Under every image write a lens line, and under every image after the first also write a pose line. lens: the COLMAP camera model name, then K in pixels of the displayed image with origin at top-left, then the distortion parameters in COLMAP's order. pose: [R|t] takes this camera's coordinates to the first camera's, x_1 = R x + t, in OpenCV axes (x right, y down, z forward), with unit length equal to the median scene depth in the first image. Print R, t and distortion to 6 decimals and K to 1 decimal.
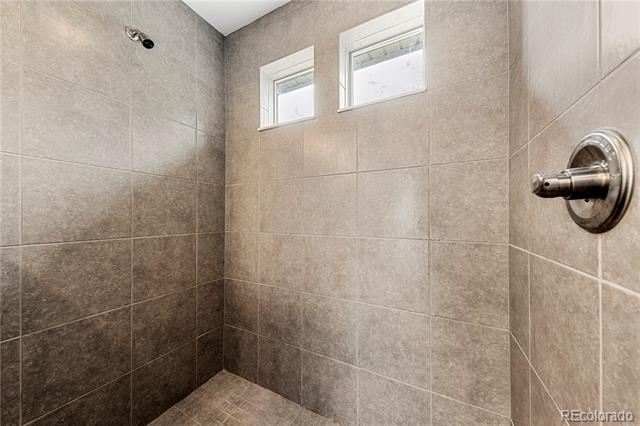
lens RADIAL K [[222.8, 0, 319.5], [0, 222.8, 215.7], [0, 0, 1]] dist [0.003755, 0.000104]
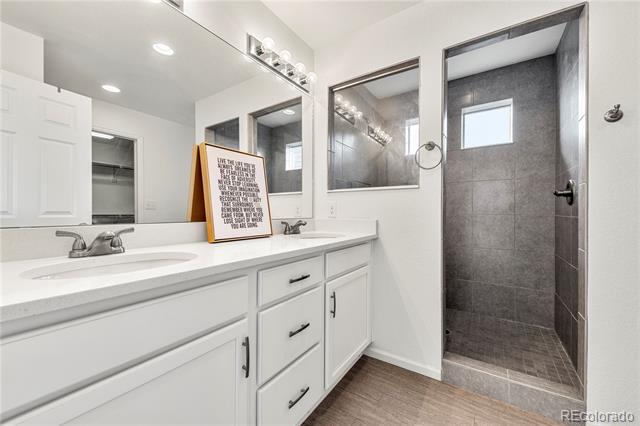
lens RADIAL K [[249.4, 0, 320.8], [0, 249.4, 211.5], [0, 0, 1]] dist [0.008517, -0.003313]
pose [[0.995268, 0.001742, -0.097149, -1.159542], [-0.000875, 0.999959, 0.008962, 0.062948], [0.097160, -0.008835, 0.995230, -1.609853]]
